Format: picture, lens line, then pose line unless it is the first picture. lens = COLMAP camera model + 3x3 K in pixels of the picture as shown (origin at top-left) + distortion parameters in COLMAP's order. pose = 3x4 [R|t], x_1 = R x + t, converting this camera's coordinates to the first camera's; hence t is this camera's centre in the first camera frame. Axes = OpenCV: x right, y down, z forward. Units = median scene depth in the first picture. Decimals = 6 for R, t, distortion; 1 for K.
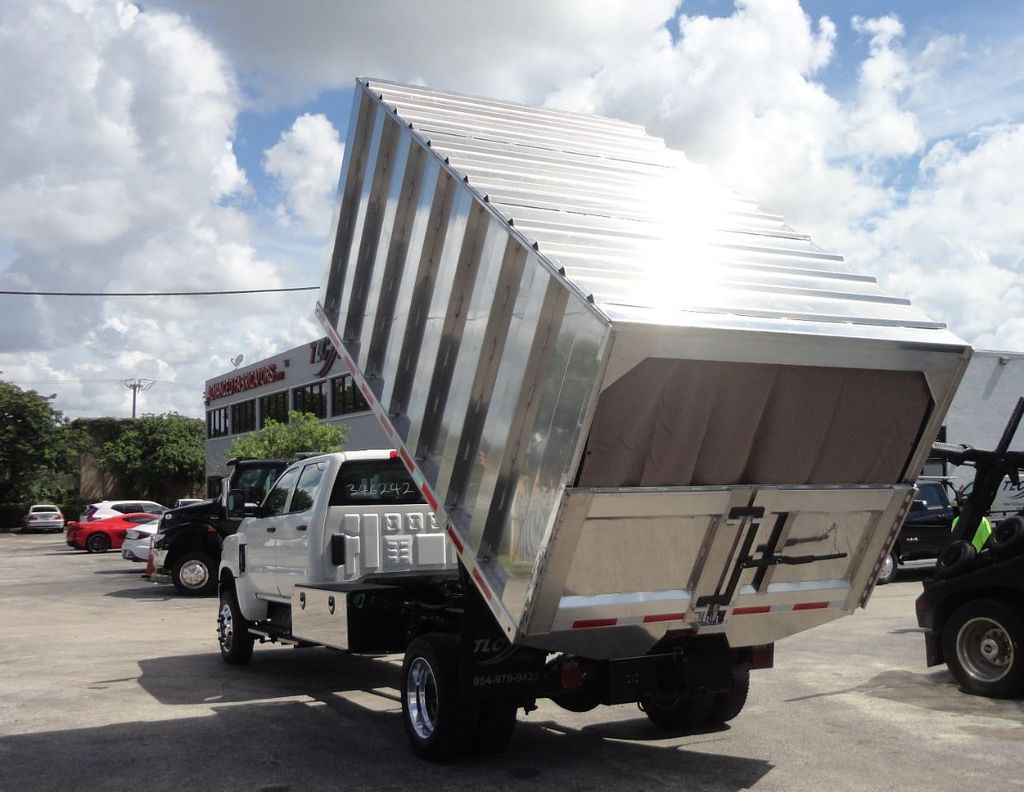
lens RADIAL K [[1198.4, 0, 508.2], [0, 1198.4, 405.9], [0, 0, 1]] dist [-0.014376, 0.000000]
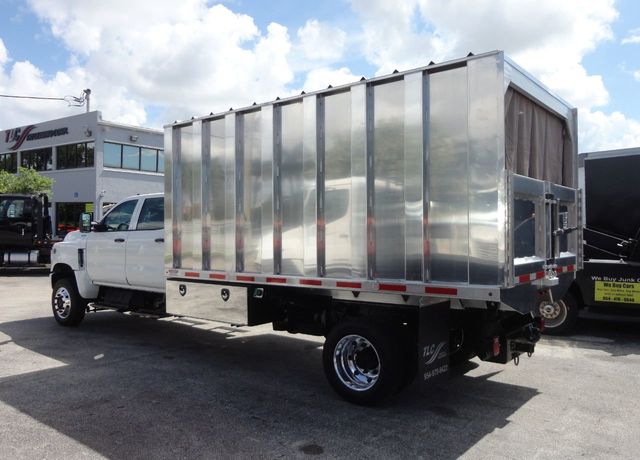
lens RADIAL K [[536.5, 0, 296.2], [0, 536.5, 227.3], [0, 0, 1]] dist [-0.018032, 0.014871]
pose [[0.915603, 0.030064, 0.400957, -0.246309], [-0.062665, 0.995685, 0.068442, 0.025588], [-0.397170, -0.087792, 0.913536, 0.278160]]
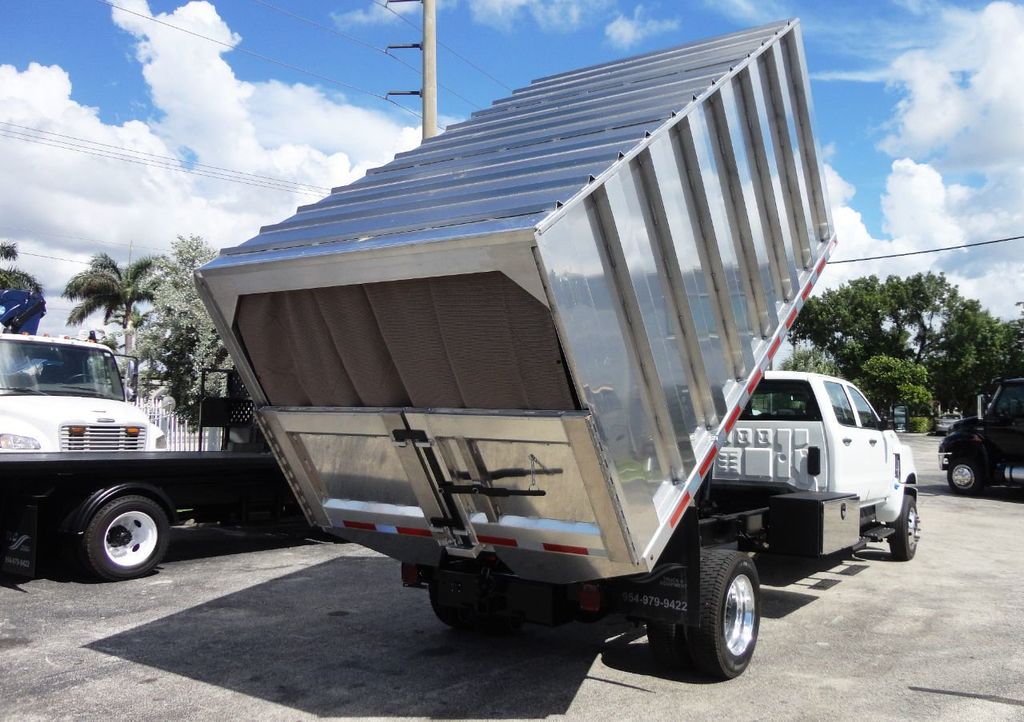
lens RADIAL K [[857.2, 0, 547.2], [0, 857.2, 346.5], [0, 0, 1]] dist [-0.042717, 0.061048]
pose [[0.498268, -0.040406, -0.866081, 0.455359], [0.045766, 0.998747, -0.020266, 0.018607], [0.865815, -0.029539, 0.499492, 0.393641]]
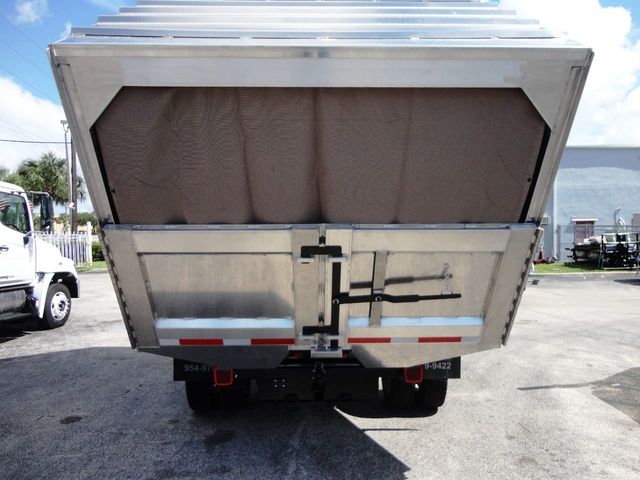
lens RADIAL K [[465.5, 0, 316.3], [0, 465.5, 233.7], [0, 0, 1]] dist [-0.019976, 0.022914]
pose [[0.897753, 0.014033, -0.440275, 0.192433], [0.022105, 0.996798, 0.076844, 0.023317], [0.439944, -0.078720, 0.894568, 0.342680]]
